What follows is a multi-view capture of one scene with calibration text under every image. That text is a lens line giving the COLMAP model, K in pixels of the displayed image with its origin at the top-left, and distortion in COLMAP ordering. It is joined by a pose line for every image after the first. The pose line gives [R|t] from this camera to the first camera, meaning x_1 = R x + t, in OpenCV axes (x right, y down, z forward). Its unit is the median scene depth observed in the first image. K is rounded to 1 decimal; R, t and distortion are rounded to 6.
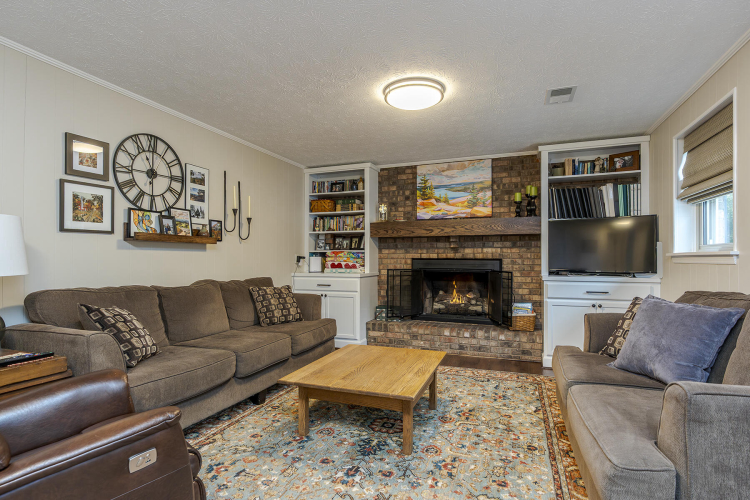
lens RADIAL K [[391.7, 0, 375.4], [0, 391.7, 252.6], [0, 0, 1]] dist [-0.002054, 0.001080]
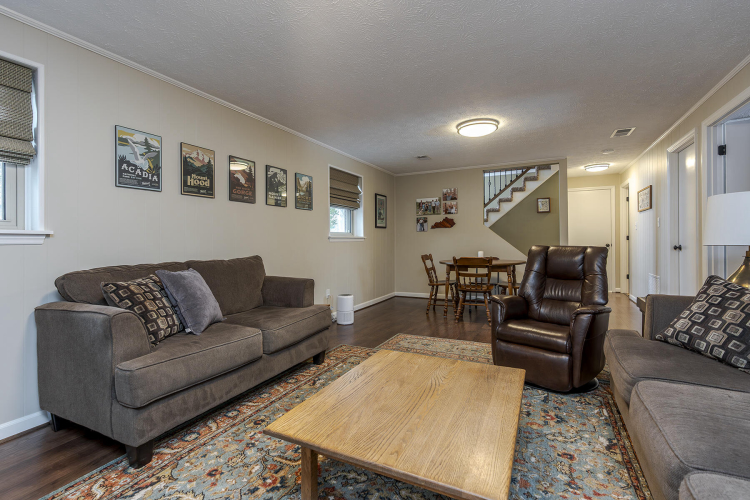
lens RADIAL K [[343.7, 0, 374.2], [0, 343.7, 246.1], [0, 0, 1]] dist [-0.002287, 0.000665]
pose [[-0.995022, 0.010685, 0.099078, 0.008345], [0.010324, 0.999938, -0.004156, 0.046559], [-0.099116, -0.003112, -0.995071, 1.784001]]
